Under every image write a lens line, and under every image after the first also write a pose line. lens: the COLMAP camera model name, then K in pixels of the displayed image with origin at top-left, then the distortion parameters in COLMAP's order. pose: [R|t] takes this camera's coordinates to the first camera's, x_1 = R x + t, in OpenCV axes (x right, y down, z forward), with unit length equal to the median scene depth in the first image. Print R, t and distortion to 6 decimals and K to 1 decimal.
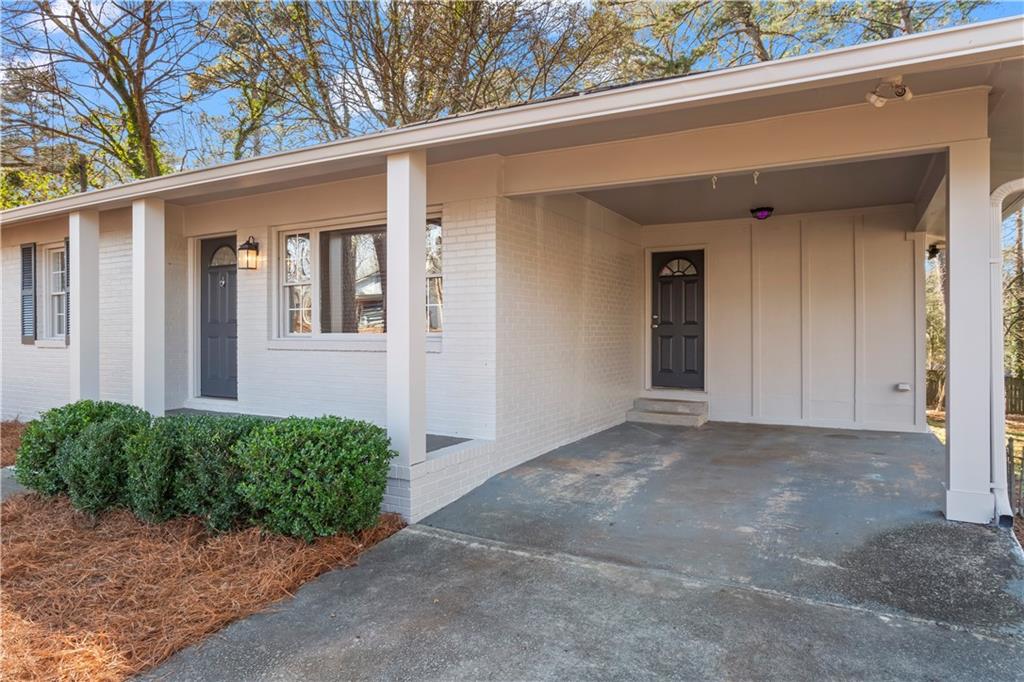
lens RADIAL K [[659.6, 0, 512.4], [0, 659.6, 335.9], [0, 0, 1]] dist [-0.000642, 0.001215]
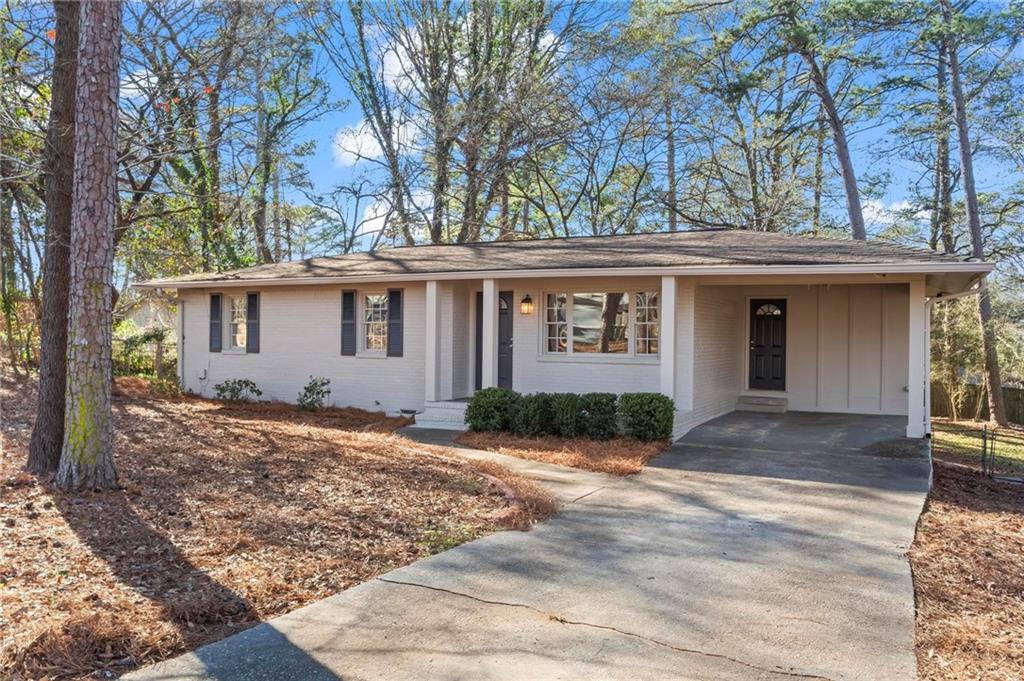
lens RADIAL K [[804.4, 0, 512.0], [0, 804.4, 340.5], [0, 0, 1]] dist [0.002973, 0.000204]
pose [[0.999797, 0.014875, 0.013613, -0.419134], [-0.014864, 0.999889, -0.000944, -0.026490], [-0.013625, 0.000742, 0.999907, -0.971372]]
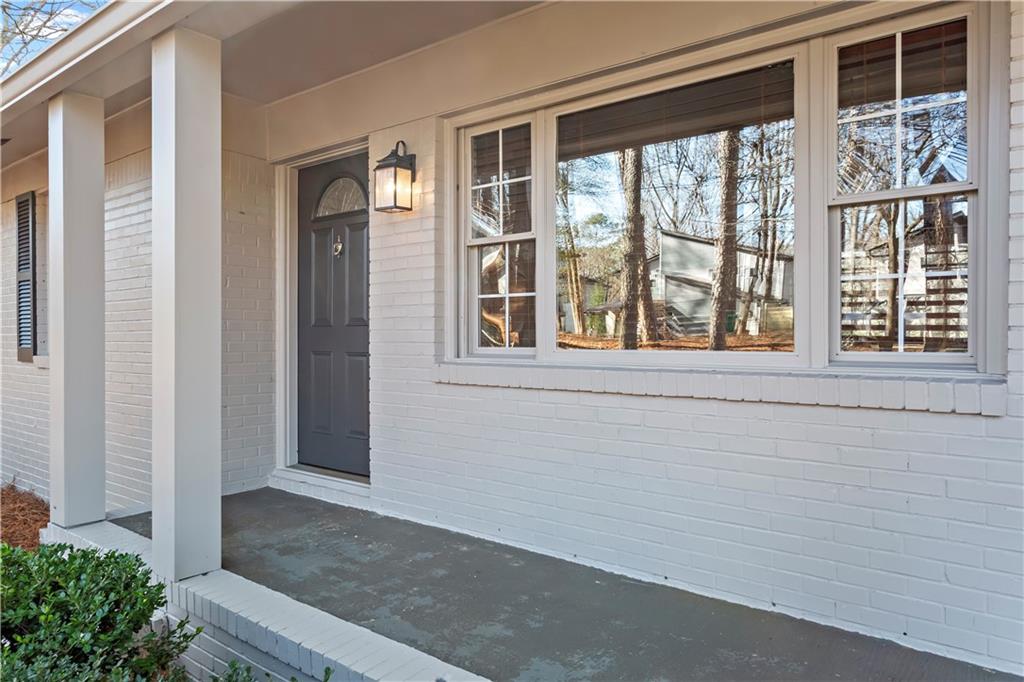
lens RADIAL K [[701.4, 0, 512.0], [0, 701.4, 341.0], [0, 0, 1]] dist [-0.001355, -0.001221]
pose [[0.990129, 0.001481, -0.140154, -0.226165], [-0.001023, 0.999994, 0.003340, -0.009727], [0.140158, -0.003164, 0.990124, 0.472513]]
